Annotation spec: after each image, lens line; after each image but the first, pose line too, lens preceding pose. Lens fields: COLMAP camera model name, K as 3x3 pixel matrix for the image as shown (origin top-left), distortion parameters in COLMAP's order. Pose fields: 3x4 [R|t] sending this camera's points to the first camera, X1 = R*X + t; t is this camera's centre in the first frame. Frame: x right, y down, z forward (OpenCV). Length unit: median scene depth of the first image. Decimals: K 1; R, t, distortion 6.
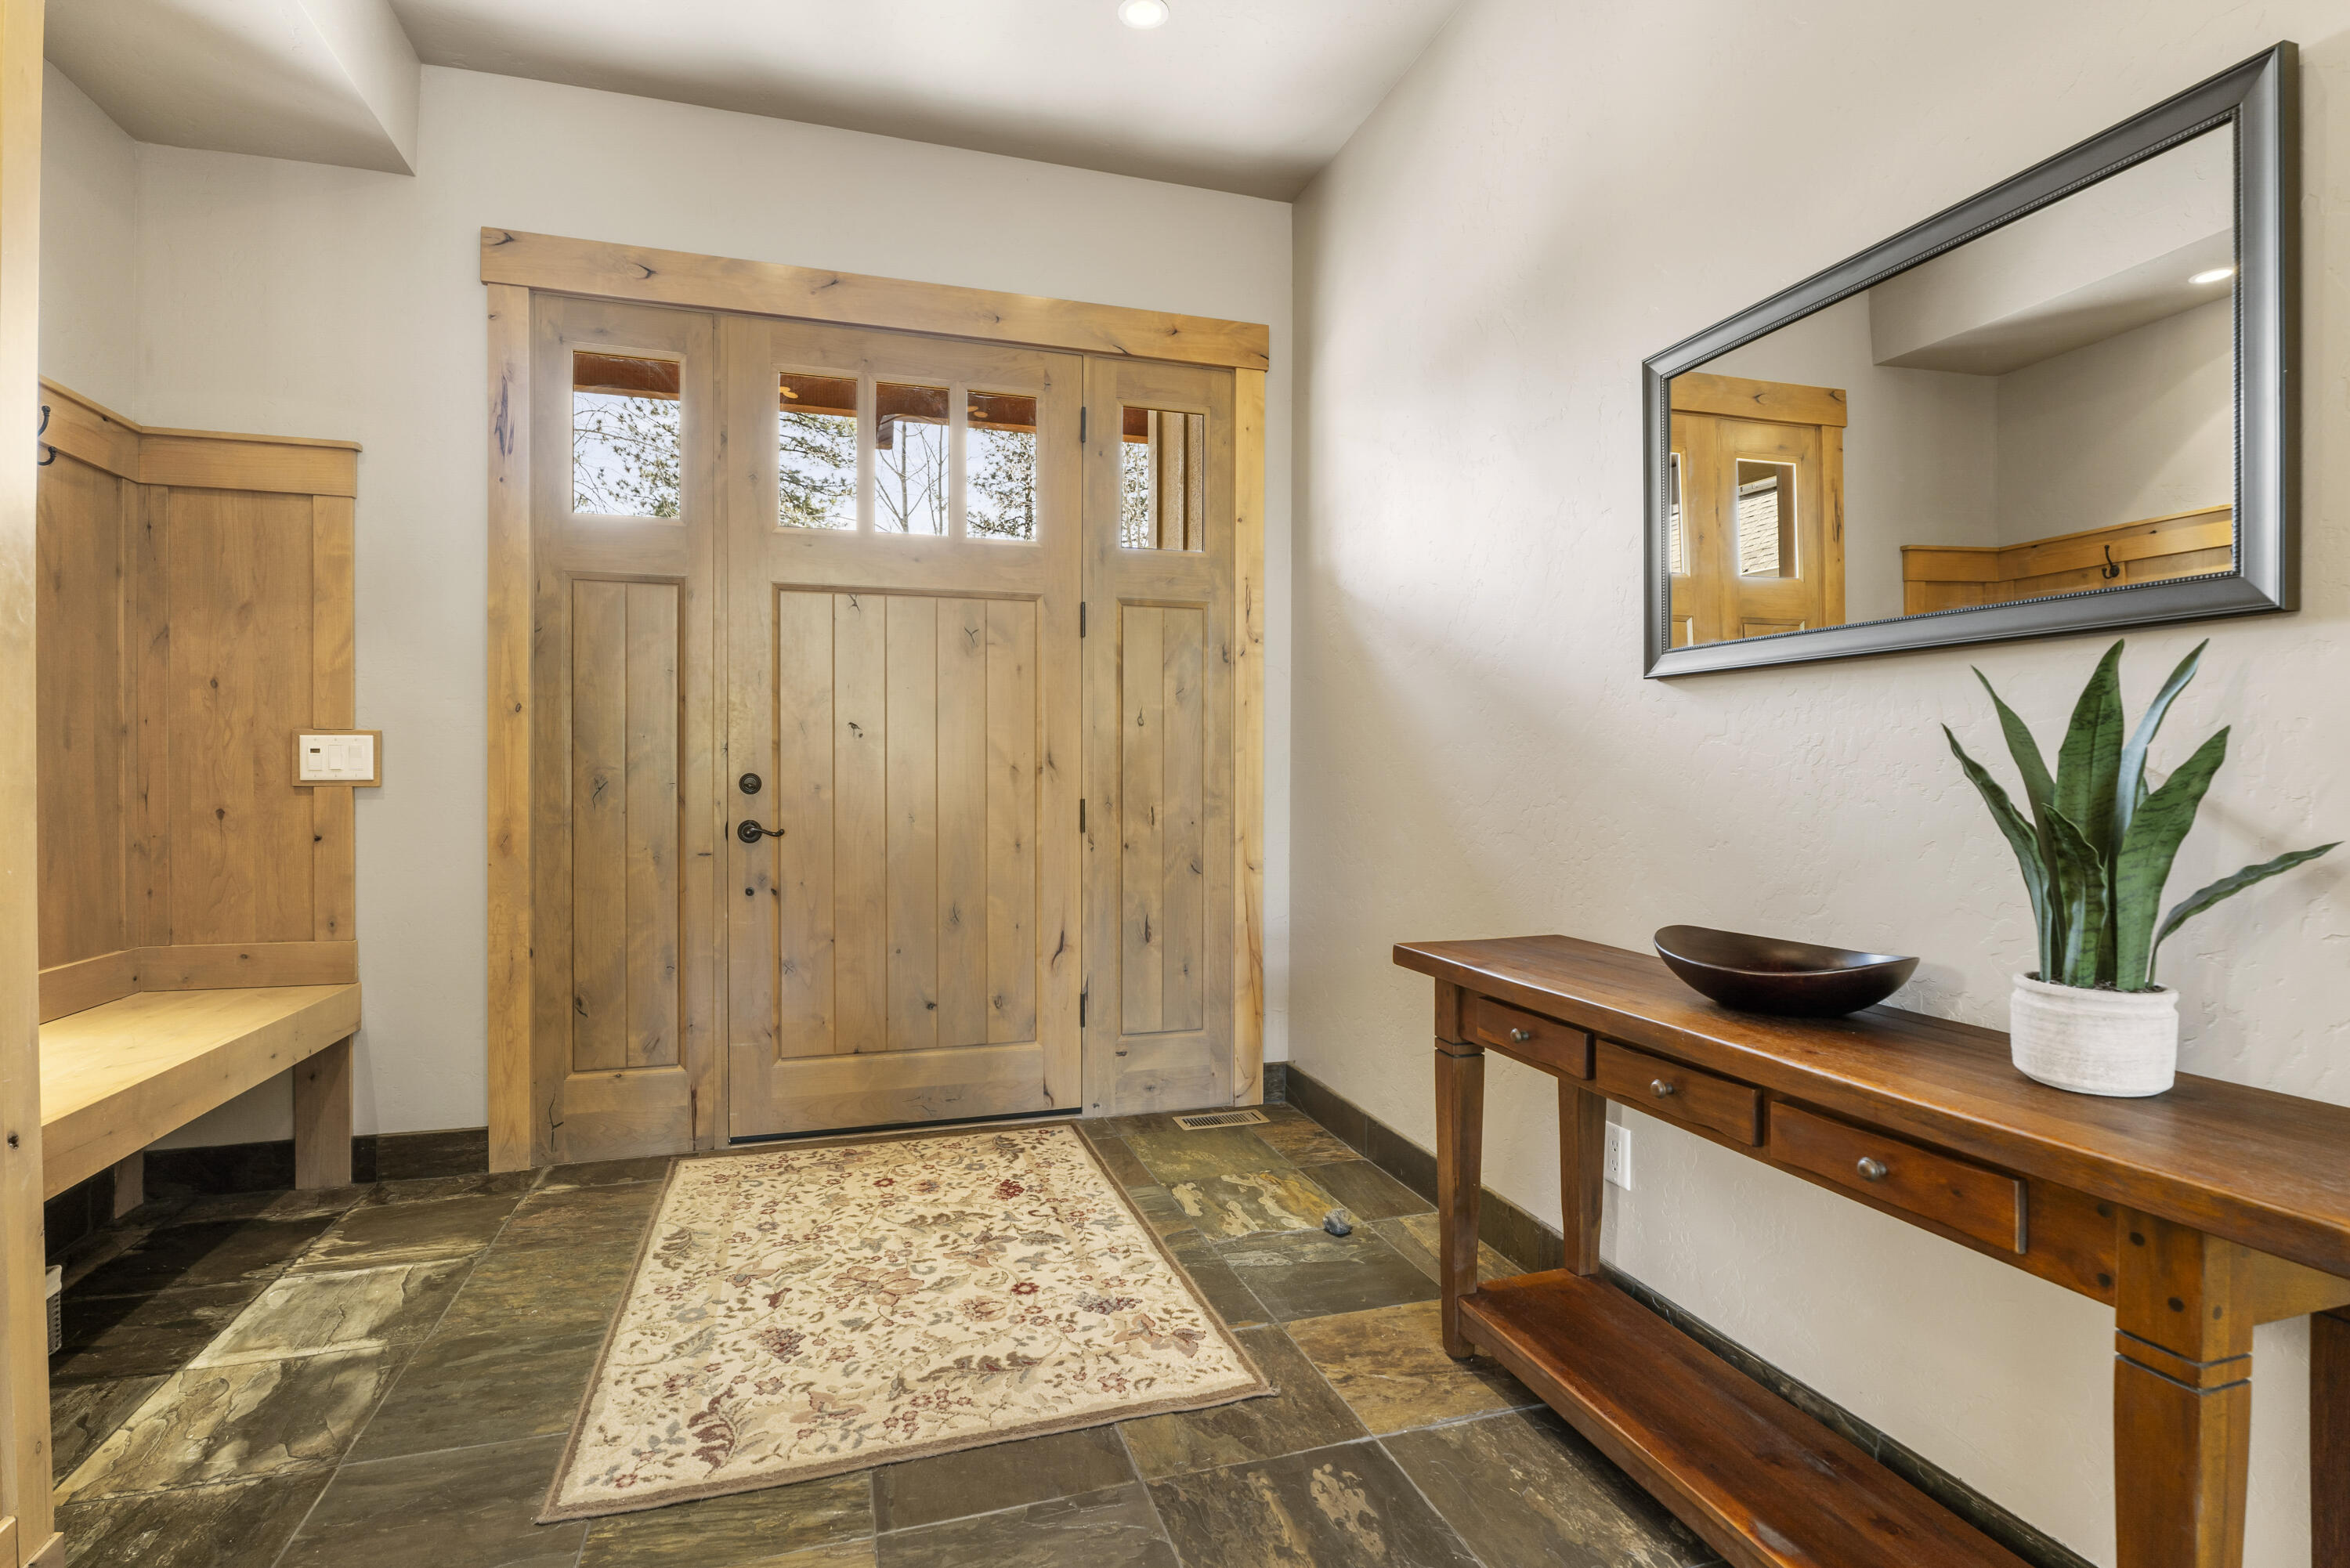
lens RADIAL K [[1098.1, 0, 1191.1], [0, 1098.1, 787.9], [0, 0, 1]] dist [-0.007127, -0.003345]
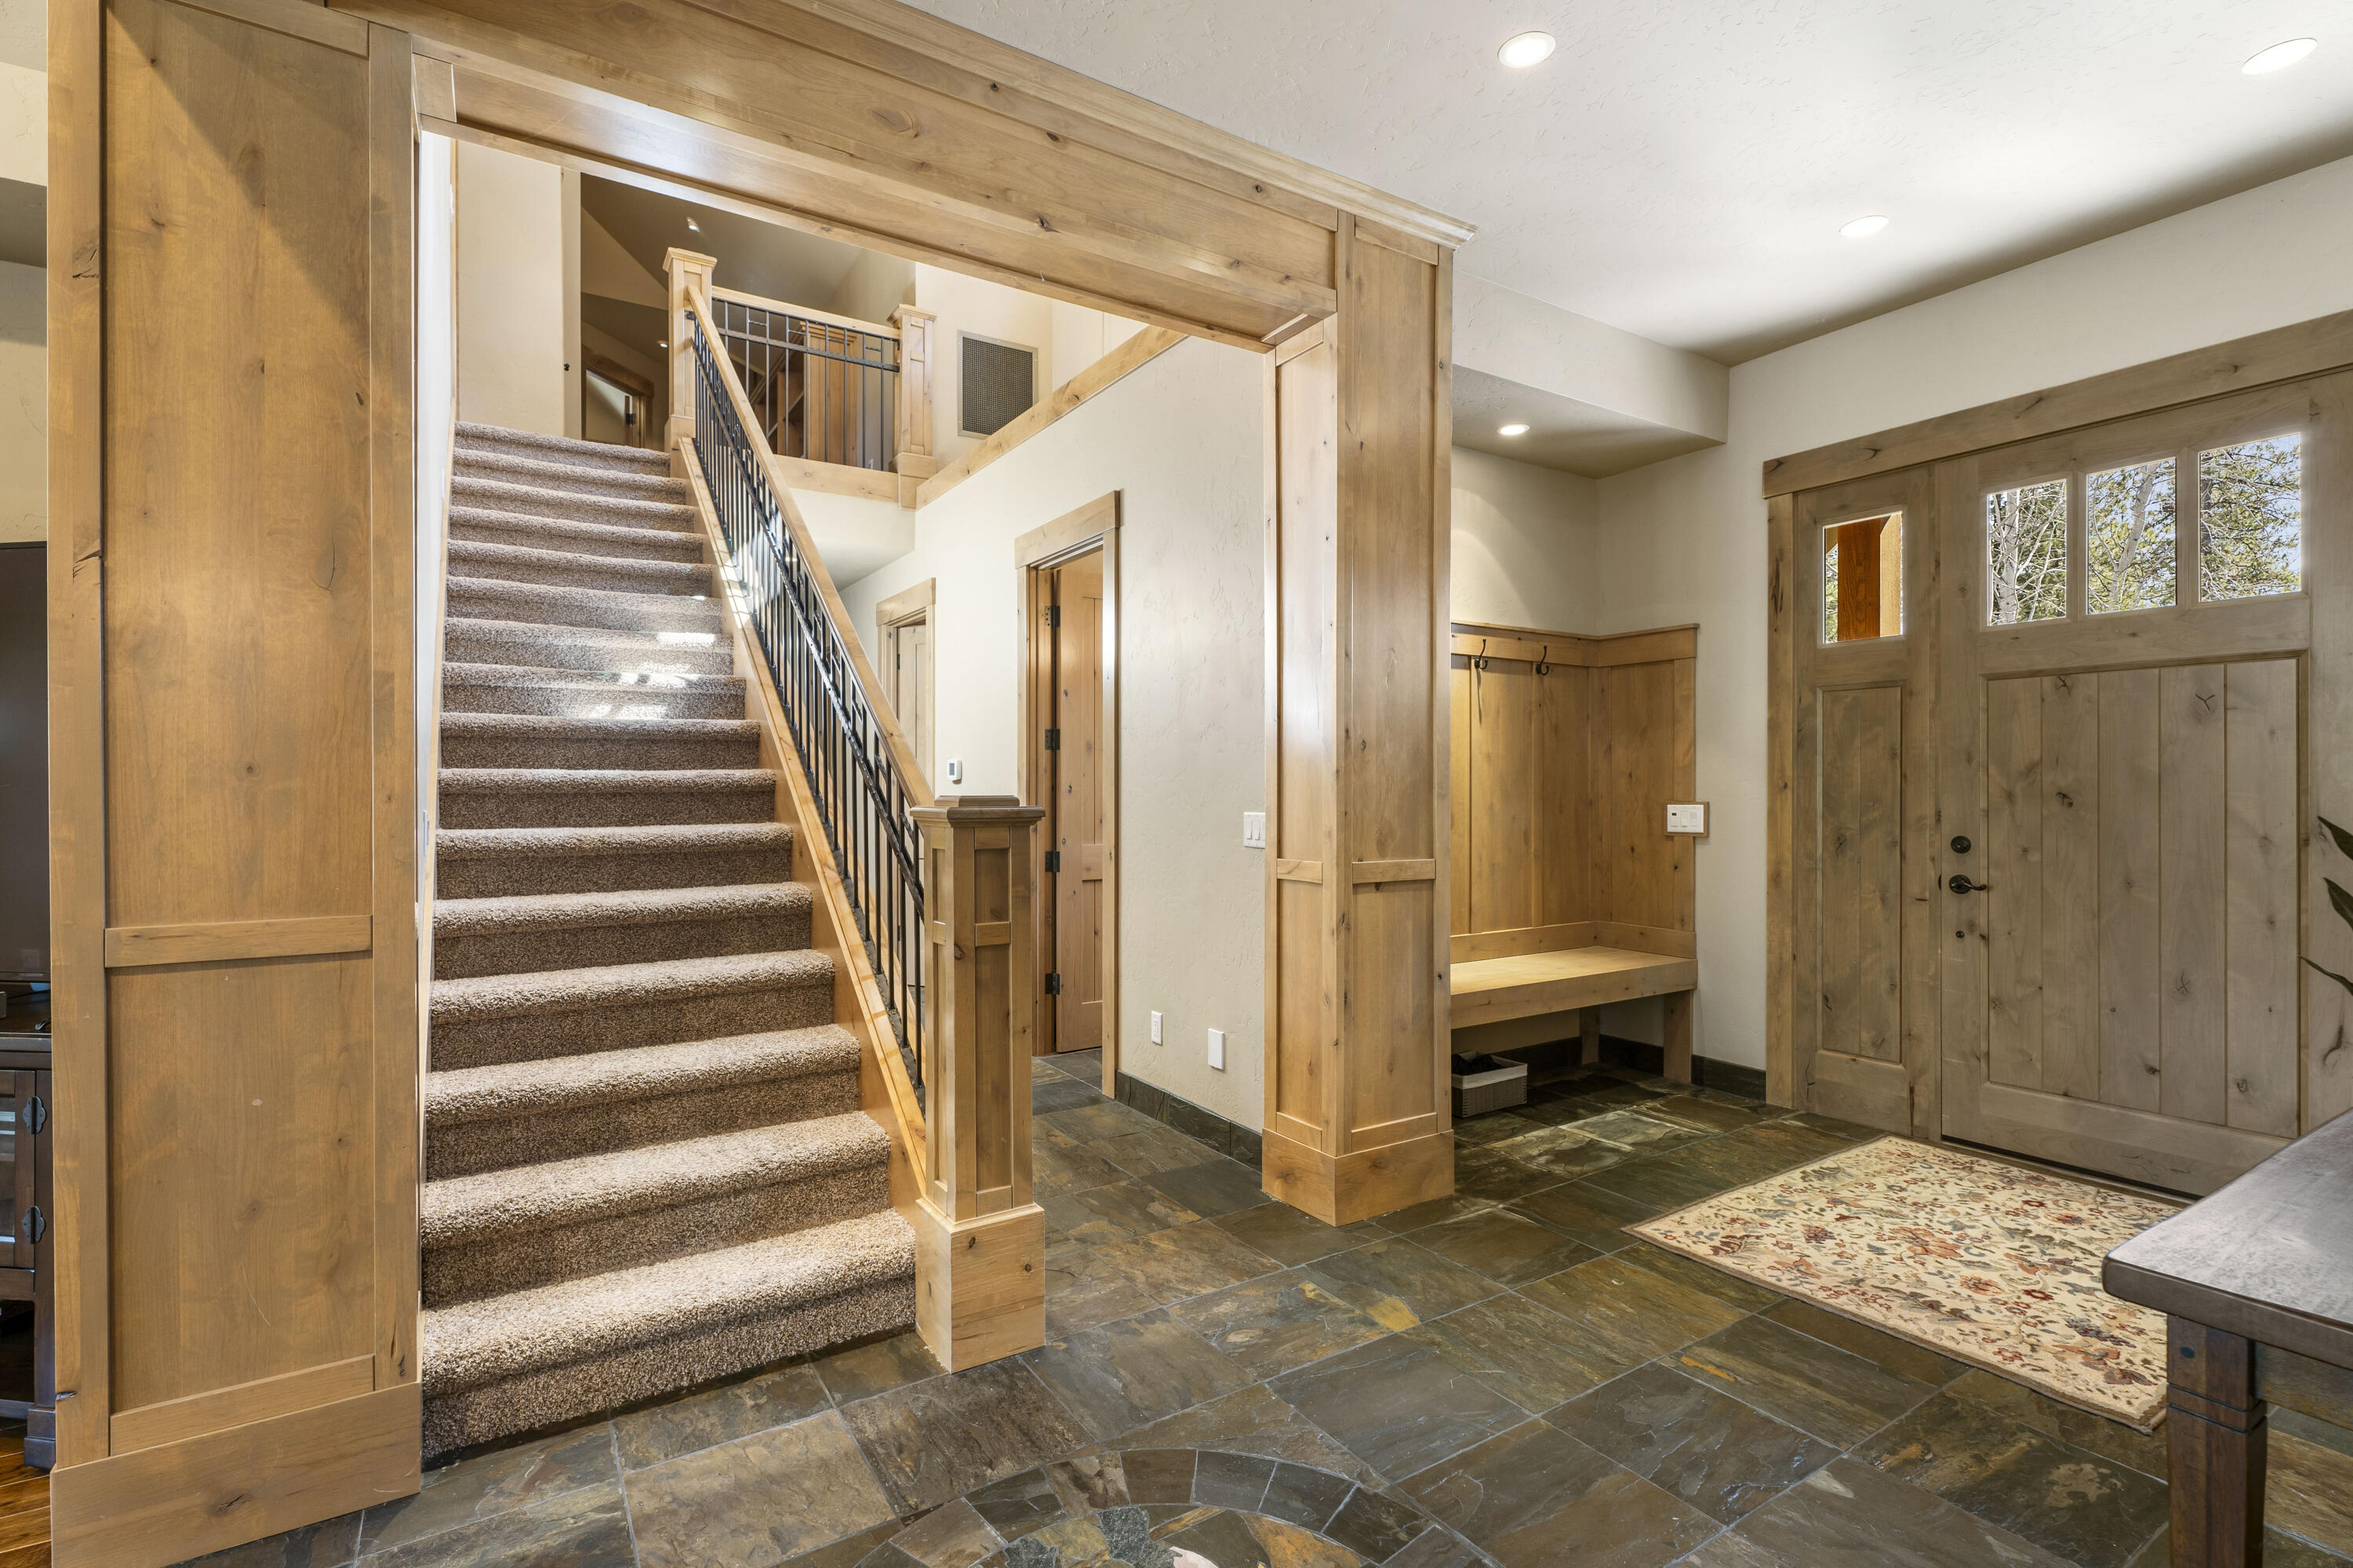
lens RADIAL K [[1074.2, 0, 1154.2], [0, 1074.2, 792.2], [0, 0, 1]] dist [0.002489, -0.000526]
pose [[0.244575, -0.001970, -0.969628, 0.591361], [-0.008266, 0.999957, -0.004117, -0.055183], [0.969595, 0.009022, 0.244548, -0.164572]]
